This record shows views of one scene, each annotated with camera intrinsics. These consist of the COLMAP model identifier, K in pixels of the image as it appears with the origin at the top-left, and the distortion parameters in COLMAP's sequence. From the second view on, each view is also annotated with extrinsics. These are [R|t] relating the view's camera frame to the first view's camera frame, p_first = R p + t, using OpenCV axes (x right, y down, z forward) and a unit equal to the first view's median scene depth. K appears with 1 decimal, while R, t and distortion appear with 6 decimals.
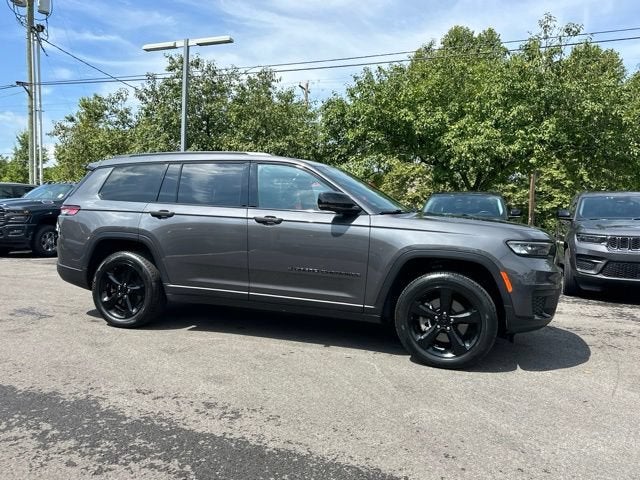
lens RADIAL K [[500.7, 0, 310.7], [0, 500.7, 251.8], [0, 0, 1]] dist [0.058109, -0.099728]
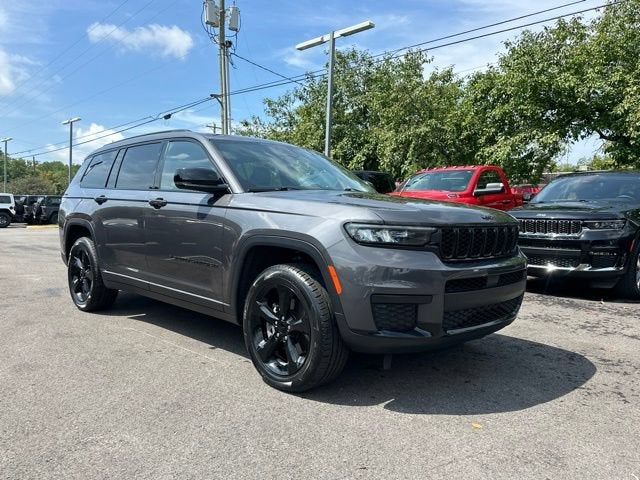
lens RADIAL K [[503.9, 0, 309.9], [0, 503.9, 254.2], [0, 0, 1]] dist [0.055656, -0.086936]
pose [[0.903295, 0.024528, -0.428319, 0.512855], [-0.021155, 0.999696, 0.012634, 0.011397], [0.428499, -0.002352, 0.903539, 0.265718]]
